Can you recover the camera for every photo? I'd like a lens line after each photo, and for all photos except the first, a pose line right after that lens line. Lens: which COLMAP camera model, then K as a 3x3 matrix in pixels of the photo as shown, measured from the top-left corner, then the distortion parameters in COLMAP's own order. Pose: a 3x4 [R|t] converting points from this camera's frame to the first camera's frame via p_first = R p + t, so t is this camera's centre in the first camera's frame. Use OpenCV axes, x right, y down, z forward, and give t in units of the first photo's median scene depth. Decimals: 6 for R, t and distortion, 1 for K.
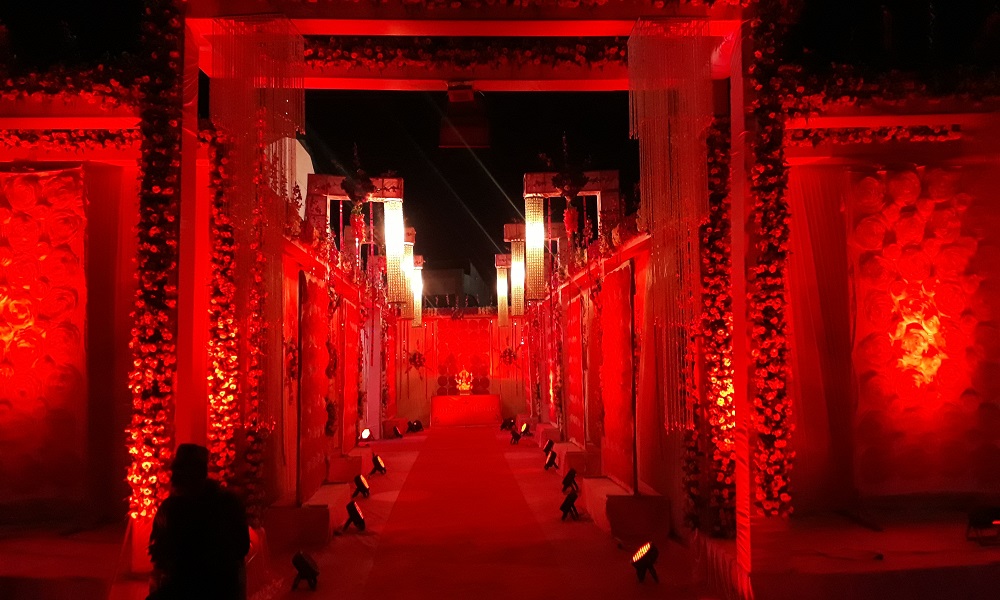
lens RADIAL K [[856.9, 0, 525.4], [0, 856.9, 296.4], [0, 0, 1]] dist [0.142264, -0.001177]
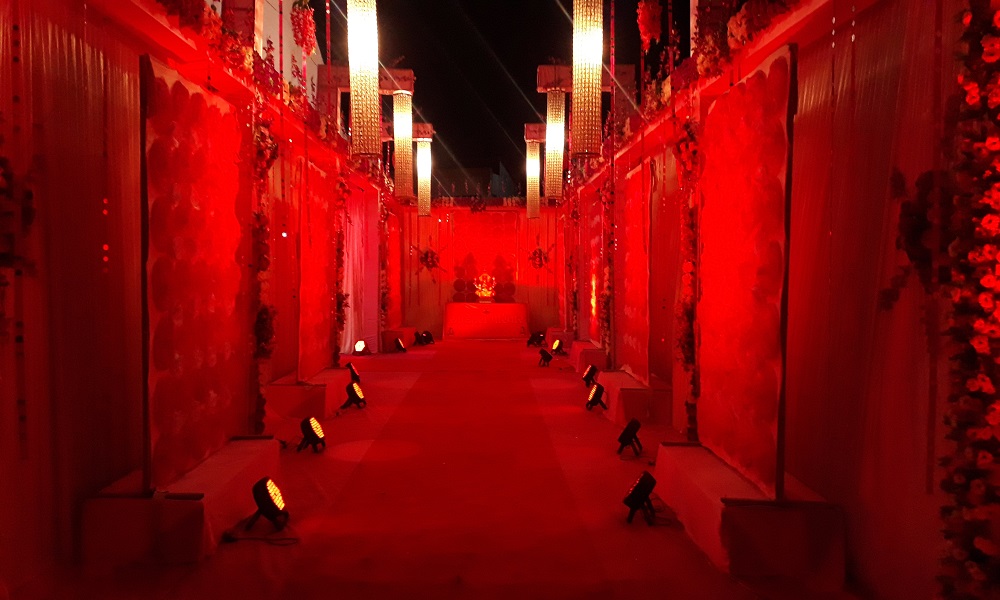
lens RADIAL K [[856.9, 0, 525.4], [0, 856.9, 296.4], [0, 0, 1]] dist [0.142264, -0.001177]
pose [[0.999081, 0.026889, -0.033370, -0.005444], [-0.023226, 0.994129, 0.105680, 0.026789], [0.036015, -0.104808, 0.993840, 0.235773]]
